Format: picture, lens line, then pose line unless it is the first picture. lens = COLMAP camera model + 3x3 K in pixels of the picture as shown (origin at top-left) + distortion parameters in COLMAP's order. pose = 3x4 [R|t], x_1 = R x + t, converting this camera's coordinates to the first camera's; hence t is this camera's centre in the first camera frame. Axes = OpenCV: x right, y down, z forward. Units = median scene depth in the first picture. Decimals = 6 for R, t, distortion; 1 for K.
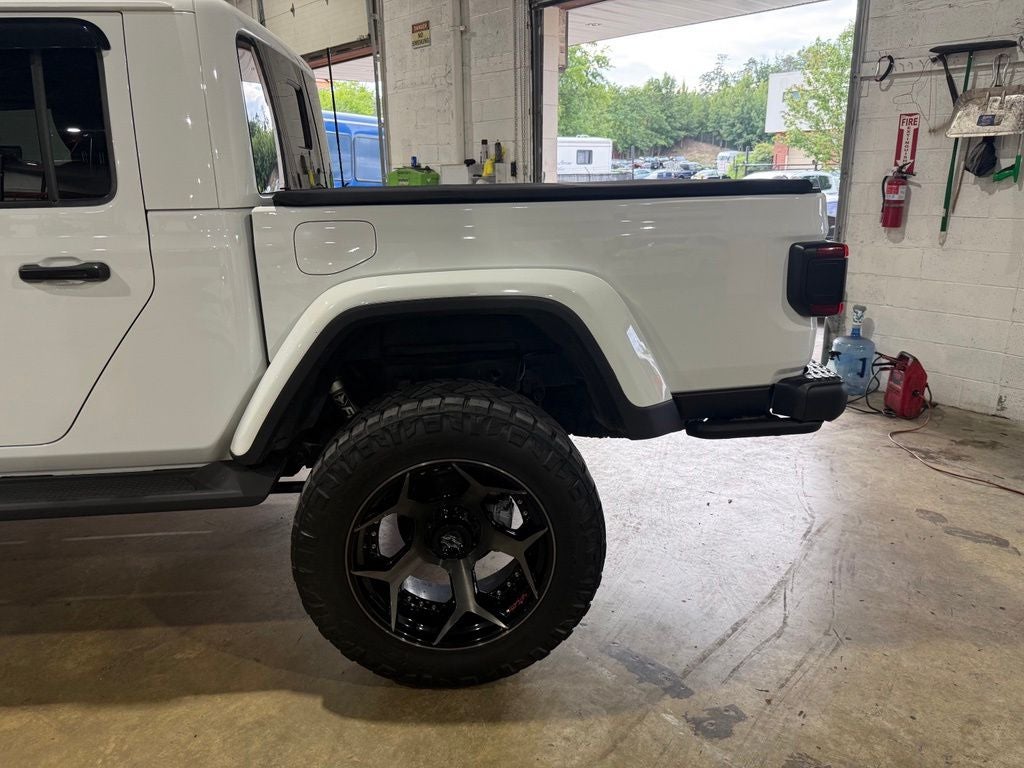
lens RADIAL K [[731.8, 0, 514.0], [0, 731.8, 384.5], [0, 0, 1]] dist [0.023462, -0.032520]
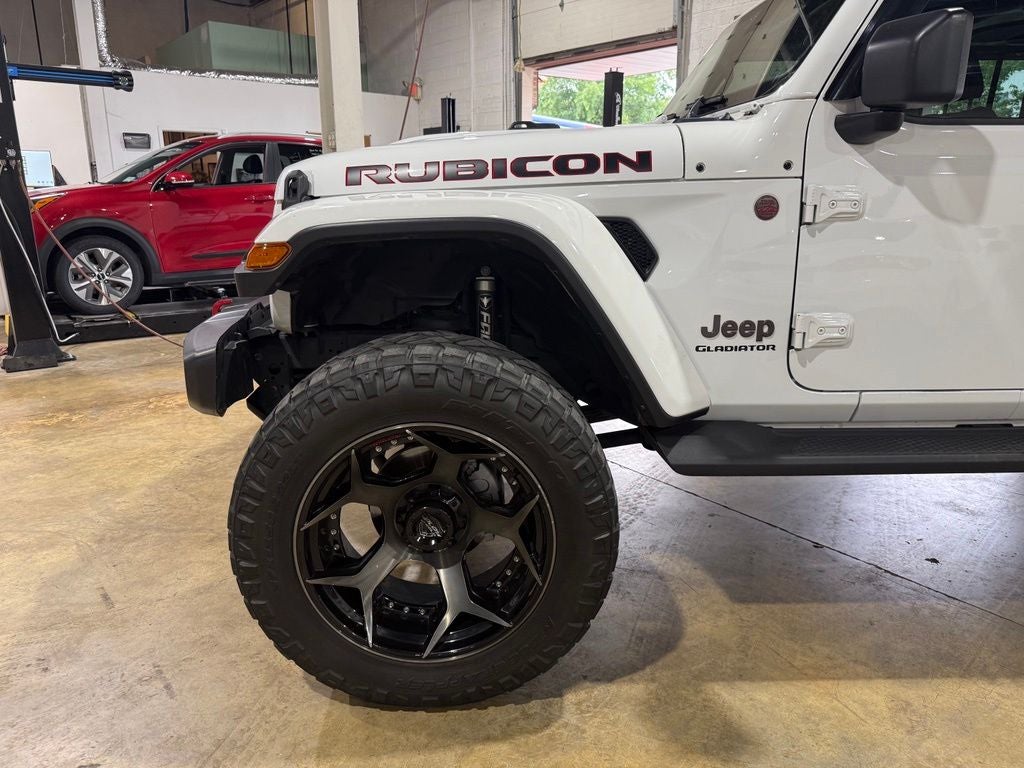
lens RADIAL K [[731.8, 0, 514.0], [0, 731.8, 384.5], [0, 0, 1]] dist [0.023462, -0.032520]
pose [[0.999598, 0.018475, -0.021488, -0.746026], [-0.018861, 0.999662, -0.017907, 0.054270], [0.021149, 0.018305, 0.999609, 0.025989]]
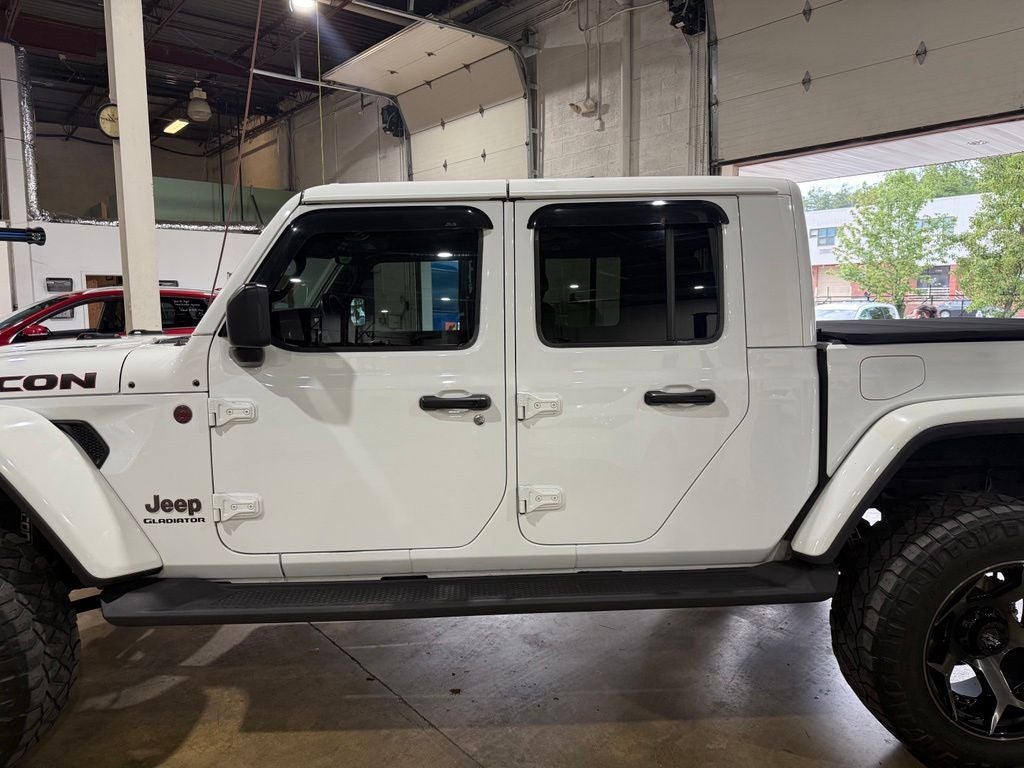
lens RADIAL K [[725.0, 0, 512.0], [0, 725.0, 384.0], [0, 0, 1]] dist [0.072875, -0.091459]
pose [[0.999643, 0.005031, -0.026232, -0.374621], [-0.009385, 0.985638, -0.168612, 0.013840], [0.025007, 0.168798, 0.985333, -0.086526]]
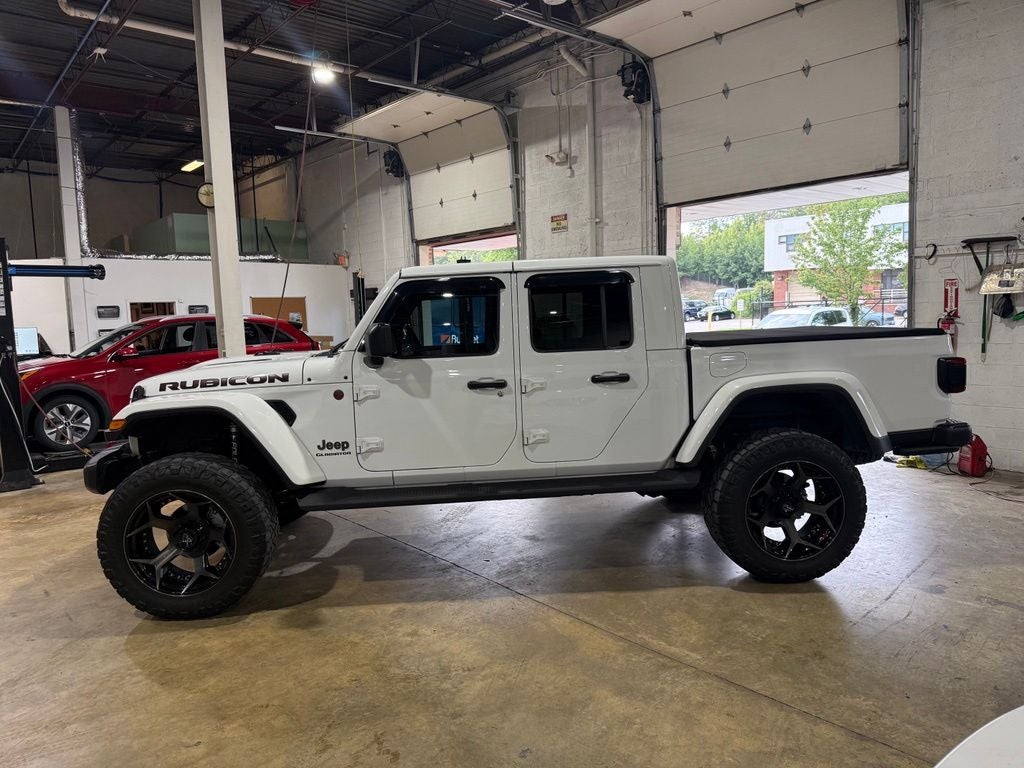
lens RADIAL K [[725.0, 0, 512.0], [0, 725.0, 384.0], [0, 0, 1]] dist [0.072875, -0.091459]
pose [[0.999734, -0.022767, -0.003816, -0.393225], [0.021701, 0.983264, -0.180890, 0.110429], [0.007870, 0.180759, 0.983496, -0.500207]]
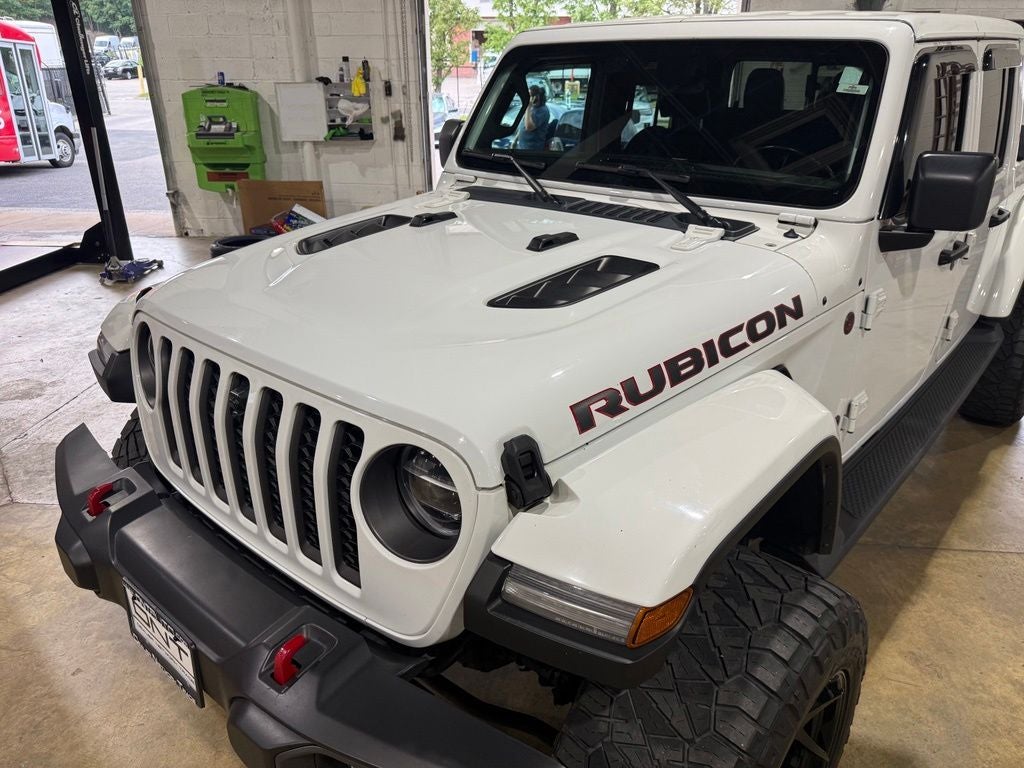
lens RADIAL K [[738.3, 0, 516.6], [0, 738.3, 386.2], [0, 0, 1]] dist [-0.001219, -0.003067]
pose [[0.709218, -0.280361, 0.646844, -1.039432], [0.189543, 0.959570, 0.208086, -0.139739], [-0.679031, -0.024973, 0.733685, 0.239954]]
